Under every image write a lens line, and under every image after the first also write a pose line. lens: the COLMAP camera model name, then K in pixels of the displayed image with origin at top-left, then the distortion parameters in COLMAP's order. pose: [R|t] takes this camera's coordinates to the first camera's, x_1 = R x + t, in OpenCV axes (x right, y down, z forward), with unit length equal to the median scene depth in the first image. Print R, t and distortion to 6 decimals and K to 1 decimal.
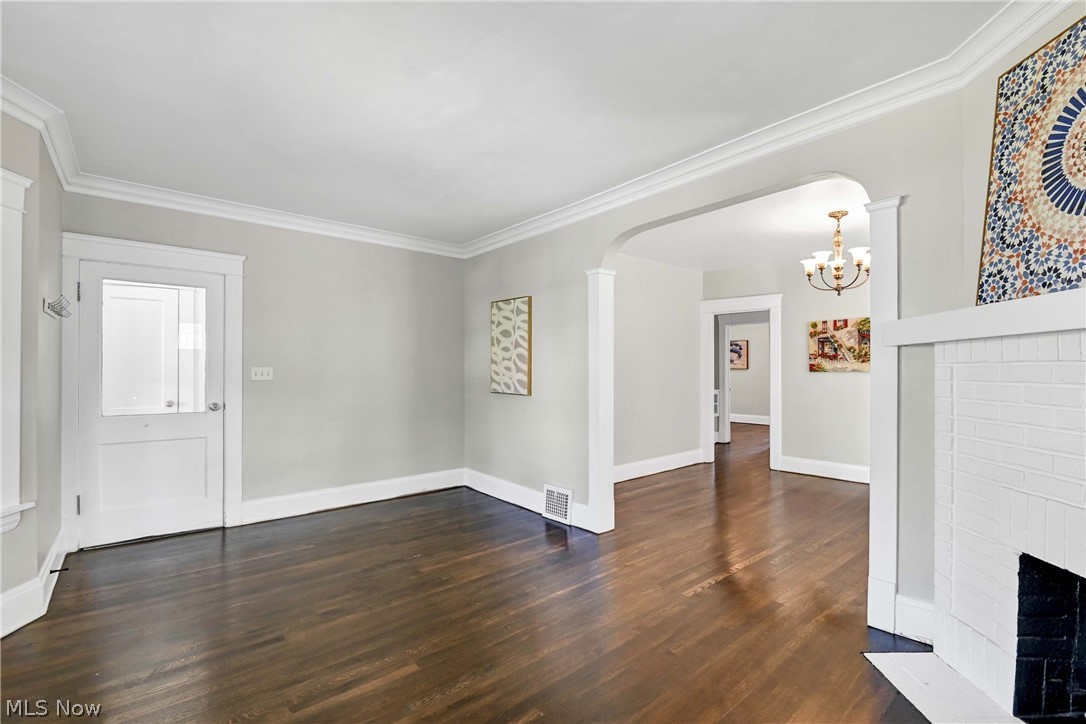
lens RADIAL K [[495.7, 0, 564.7], [0, 495.7, 365.9], [0, 0, 1]] dist [0.000684, -0.009749]
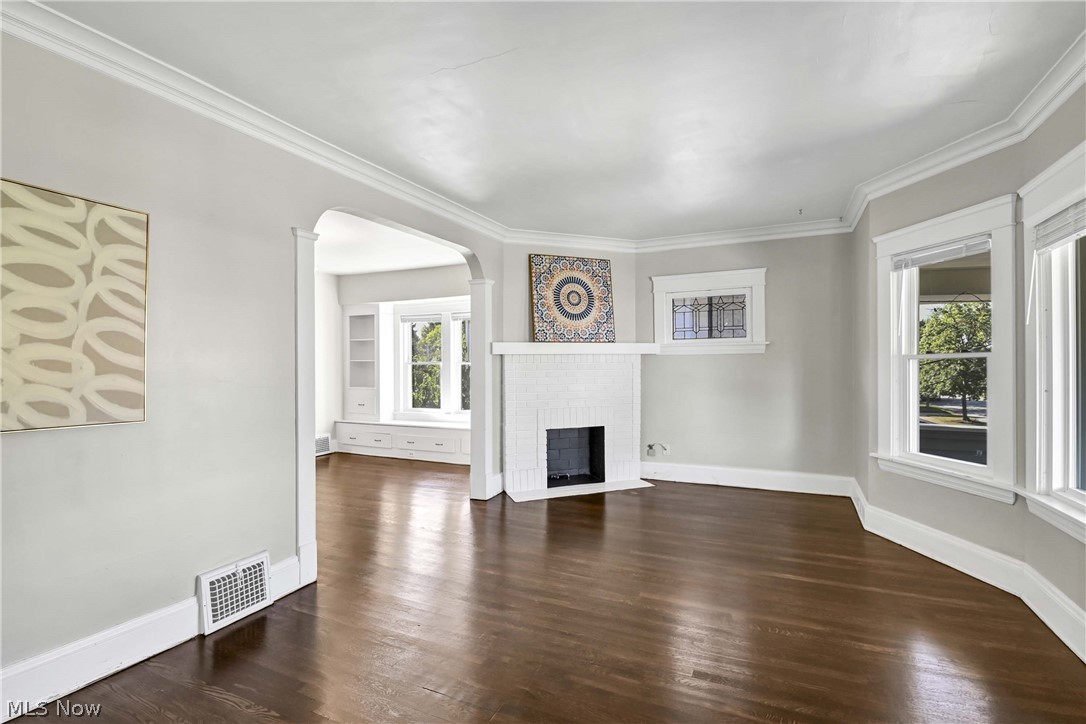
lens RADIAL K [[495.7, 0, 547.0], [0, 495.7, 367.2], [0, 0, 1]] dist [0.000684, -0.009749]
pose [[-0.396215, -0.000370, 0.918158, -0.620849], [-0.002986, 0.999995, -0.000886, 0.006505], [-0.918153, -0.003093, -0.396214, 0.778700]]
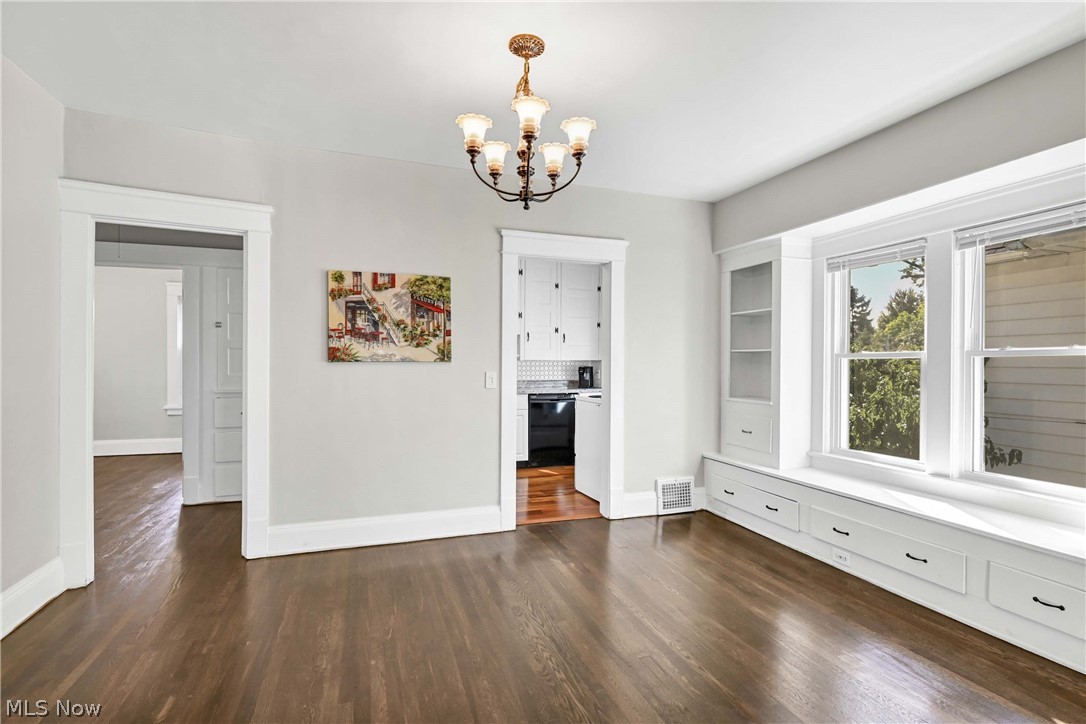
lens RADIAL K [[541.1, 0, 545.6], [0, 541.1, 368.0], [0, 0, 1]] dist [-0.013697, 0.000506]
pose [[0.383505, -0.004746, 0.923527, 0.046189], [-0.013563, 0.999850, 0.010771, 0.011011], [-0.923439, -0.016657, 0.383383, 0.664611]]
